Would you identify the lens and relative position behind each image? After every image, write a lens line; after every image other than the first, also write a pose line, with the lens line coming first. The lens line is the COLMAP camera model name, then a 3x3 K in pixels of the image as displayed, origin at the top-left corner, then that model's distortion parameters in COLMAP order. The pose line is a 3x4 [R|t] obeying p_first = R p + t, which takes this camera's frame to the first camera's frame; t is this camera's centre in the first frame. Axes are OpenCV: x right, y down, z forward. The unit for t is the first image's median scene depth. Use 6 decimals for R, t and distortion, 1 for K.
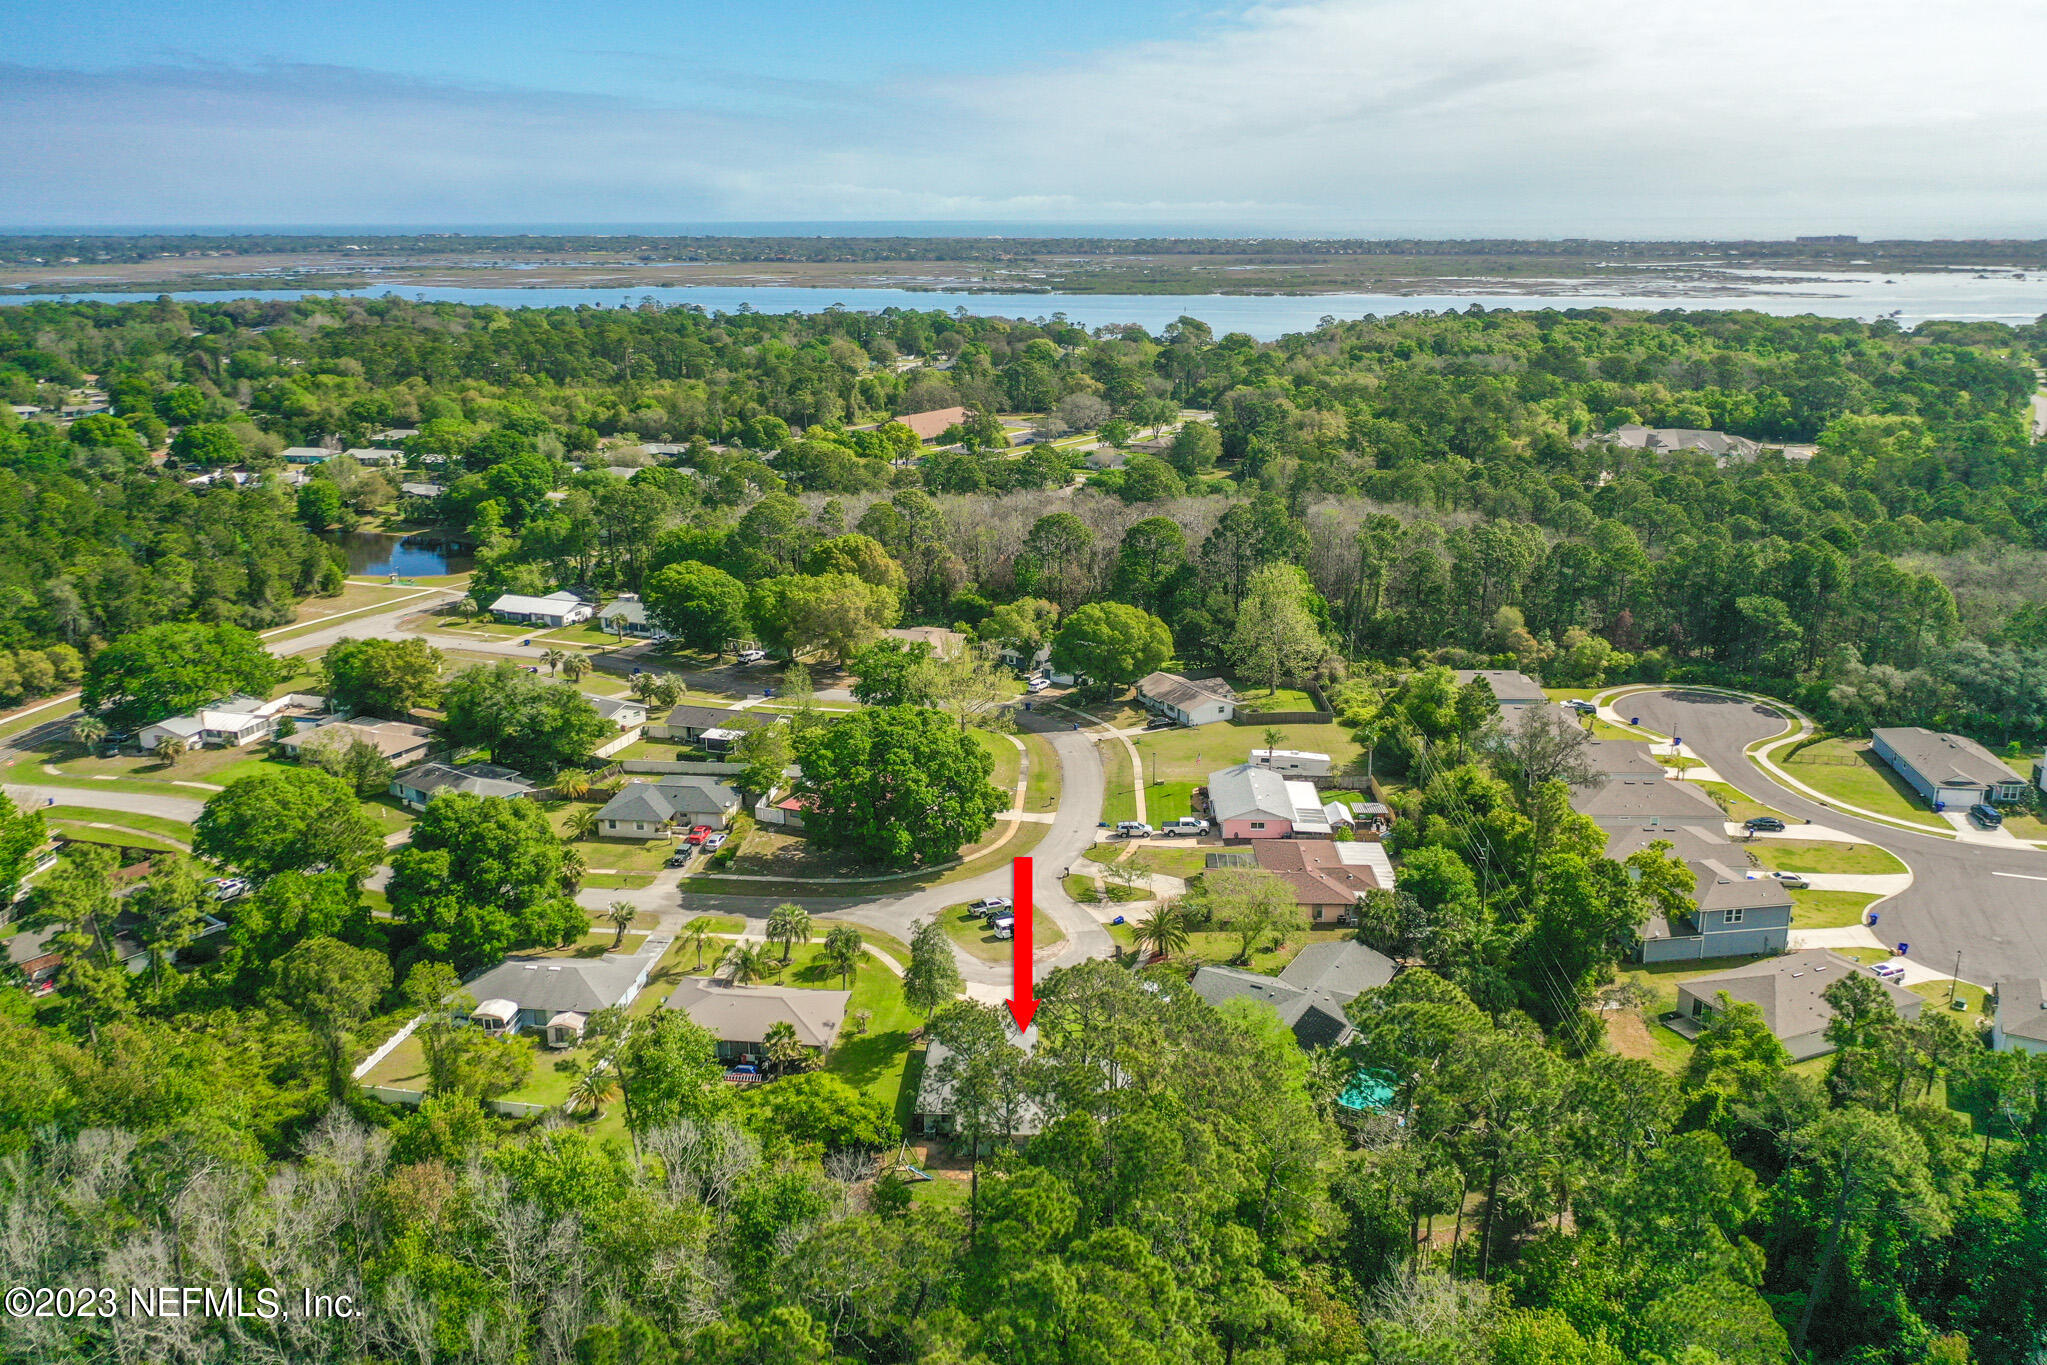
lens RADIAL K [[1659.3, 0, 1049.7], [0, 1659.3, 678.5], [0, 0, 1]] dist [0.002861, 0.008552]
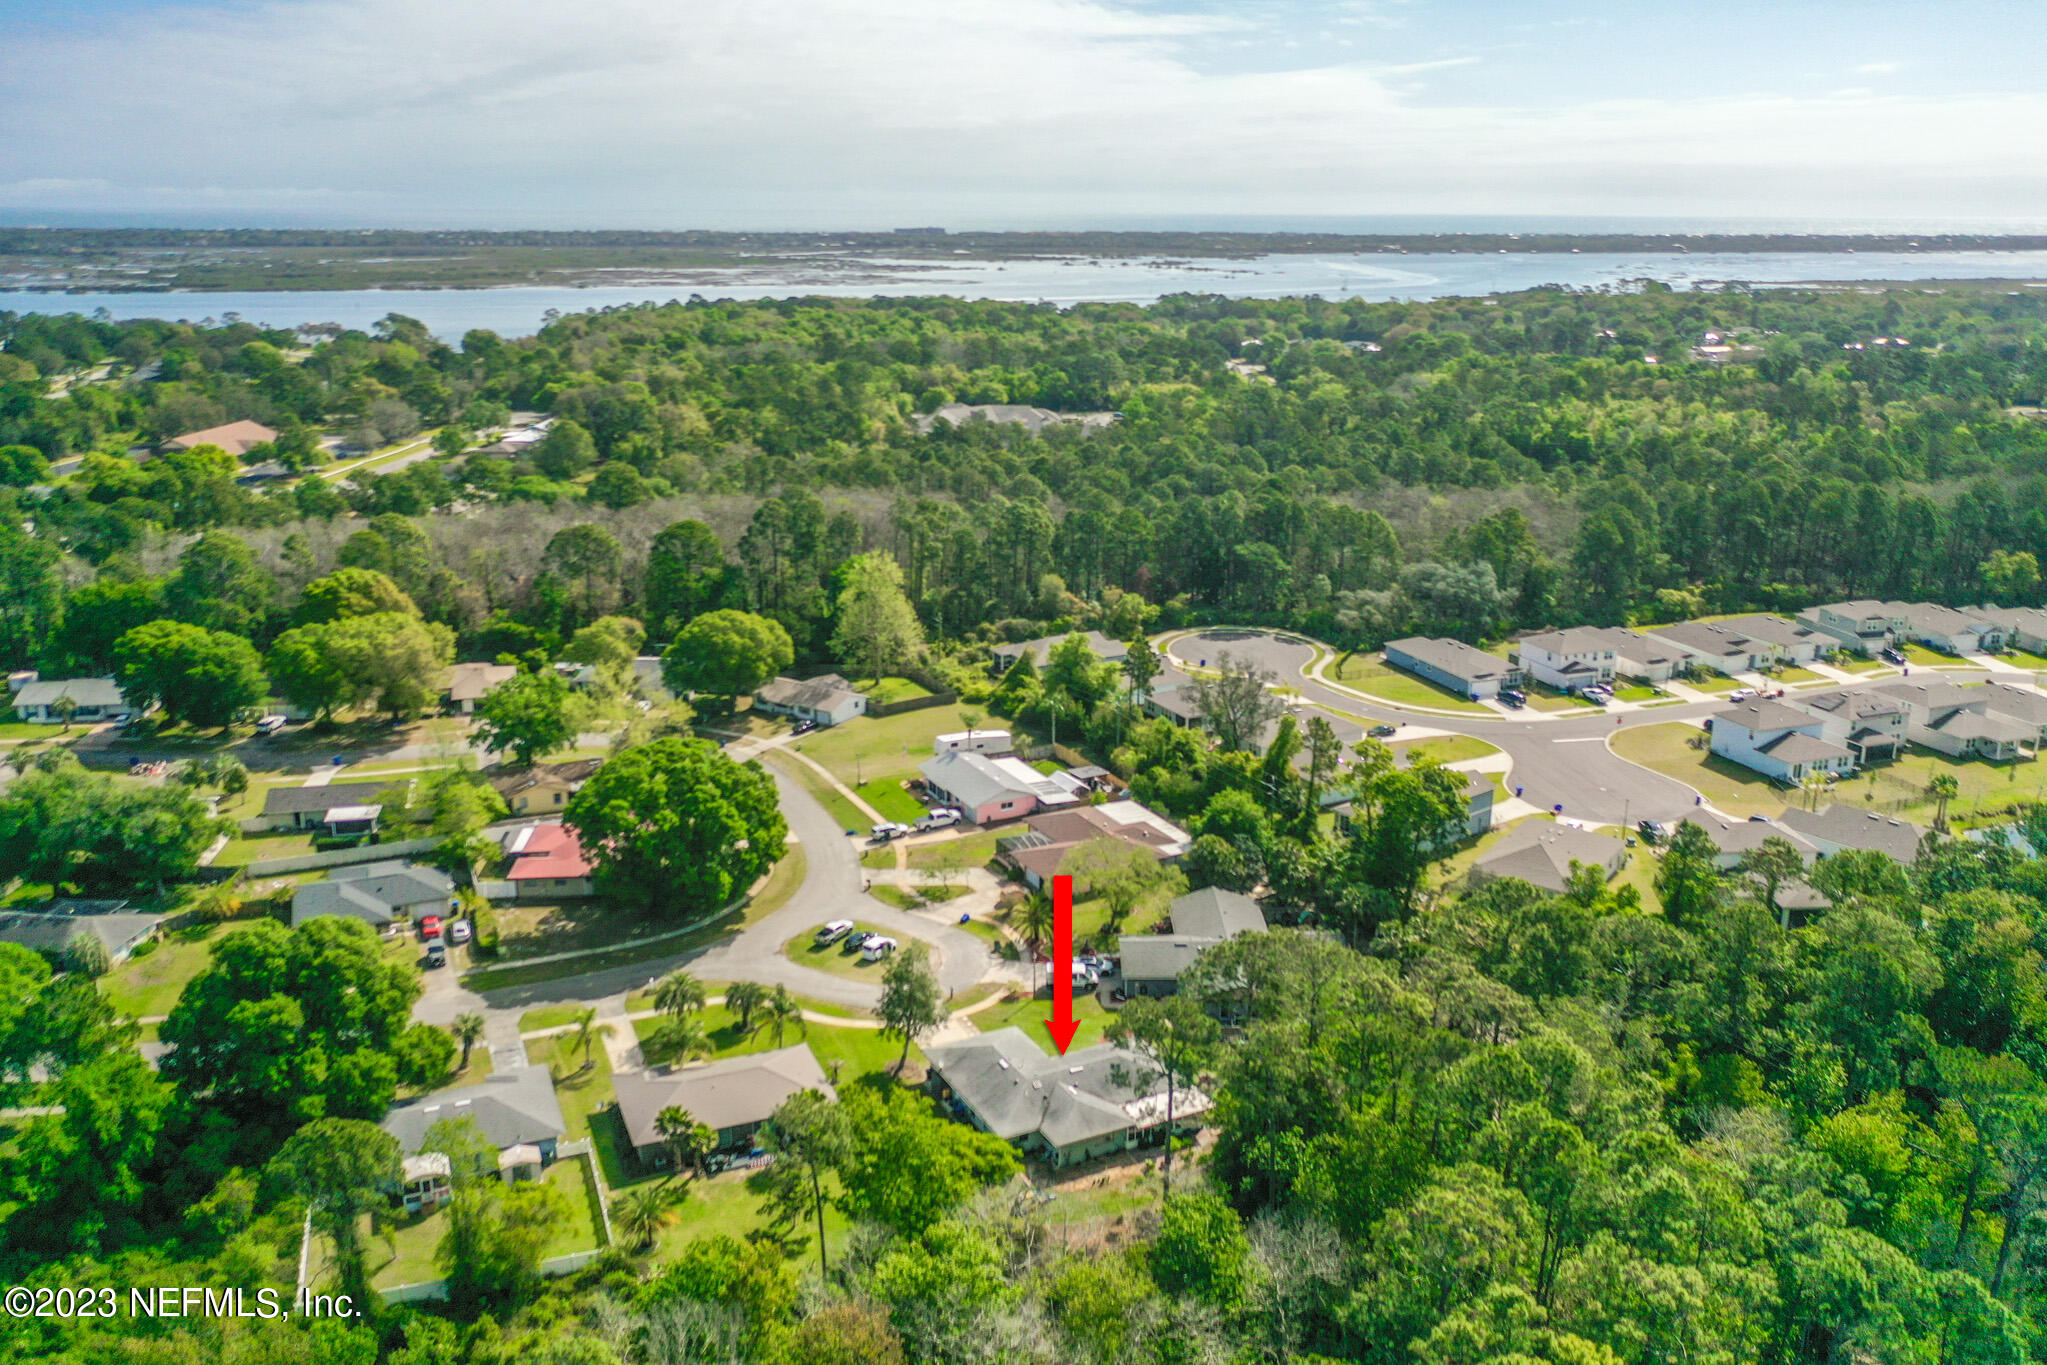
lens RADIAL K [[1659.3, 0, 1049.7], [0, 1659.3, 678.5], [0, 0, 1]] dist [0.002861, 0.008552]
pose [[0.863339, -0.131614, 0.487158, -0.248357], [0.129287, 0.990857, 0.038574, -0.017872], [-0.487781, 0.029681, 0.872461, 0.072338]]
